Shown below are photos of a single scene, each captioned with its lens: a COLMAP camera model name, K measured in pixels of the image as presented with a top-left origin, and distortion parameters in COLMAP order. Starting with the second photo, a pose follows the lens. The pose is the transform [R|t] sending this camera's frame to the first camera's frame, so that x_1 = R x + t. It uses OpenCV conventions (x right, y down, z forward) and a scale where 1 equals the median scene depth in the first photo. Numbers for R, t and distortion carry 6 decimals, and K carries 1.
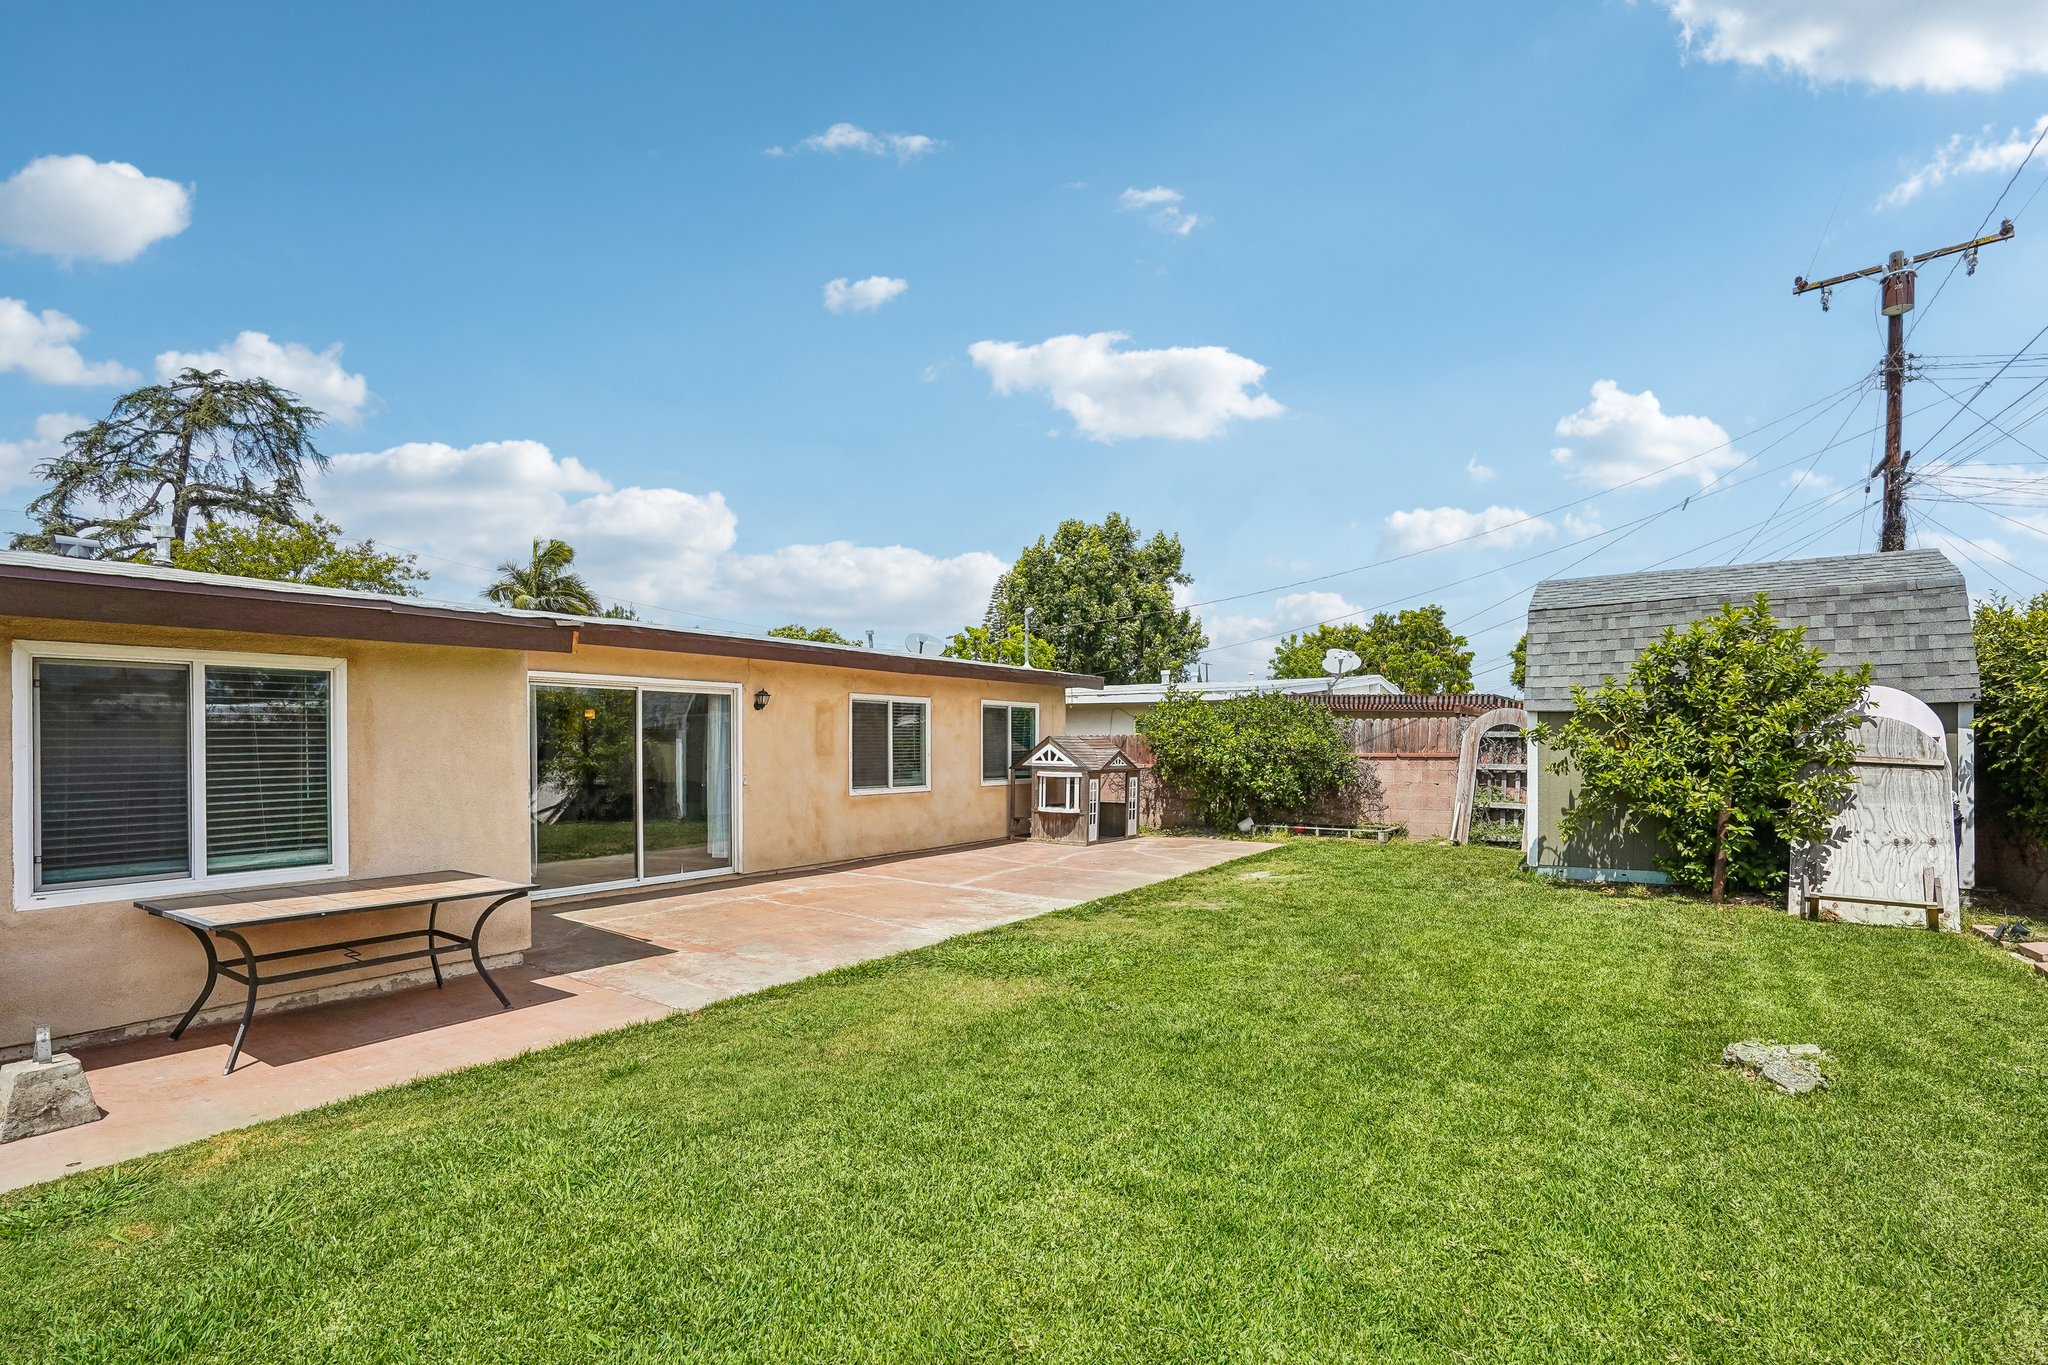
lens RADIAL K [[952.2, 0, 1026.2], [0, 952.2, 760.5], [0, 0, 1]] dist [-0.051071, 0.020625]
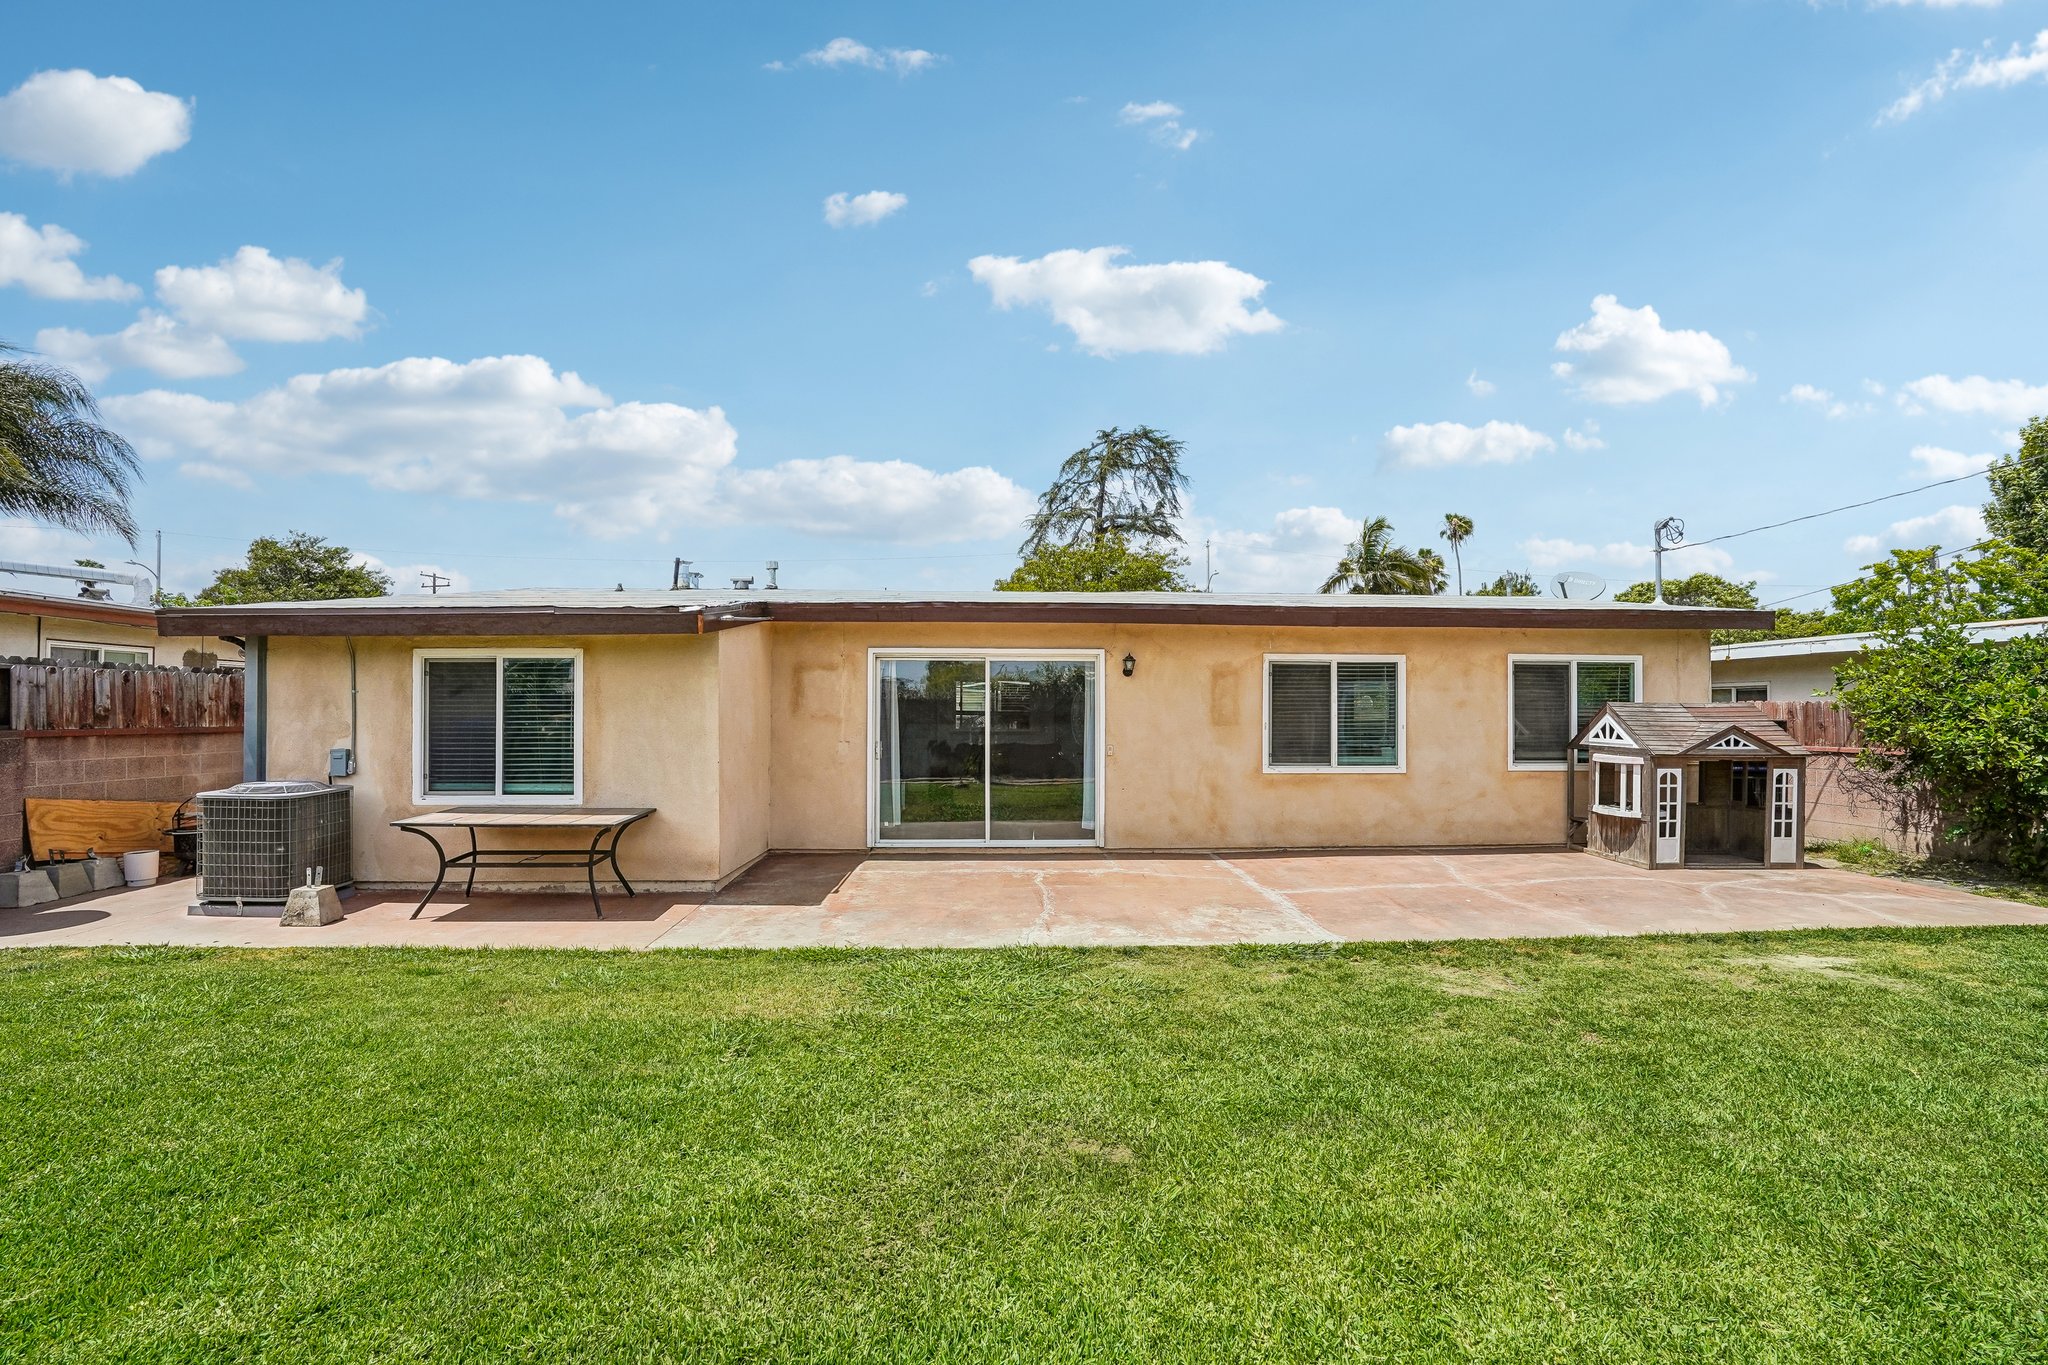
lens RADIAL K [[952.2, 0, 1030.4], [0, 952.2, 699.1], [0, 0, 1]] dist [-0.051071, 0.020625]
pose [[0.620380, -0.008713, -0.784253, 0.304016], [-0.018291, 0.999506, -0.025573, -0.003386], [0.784088, 0.030209, 0.619914, 0.256247]]
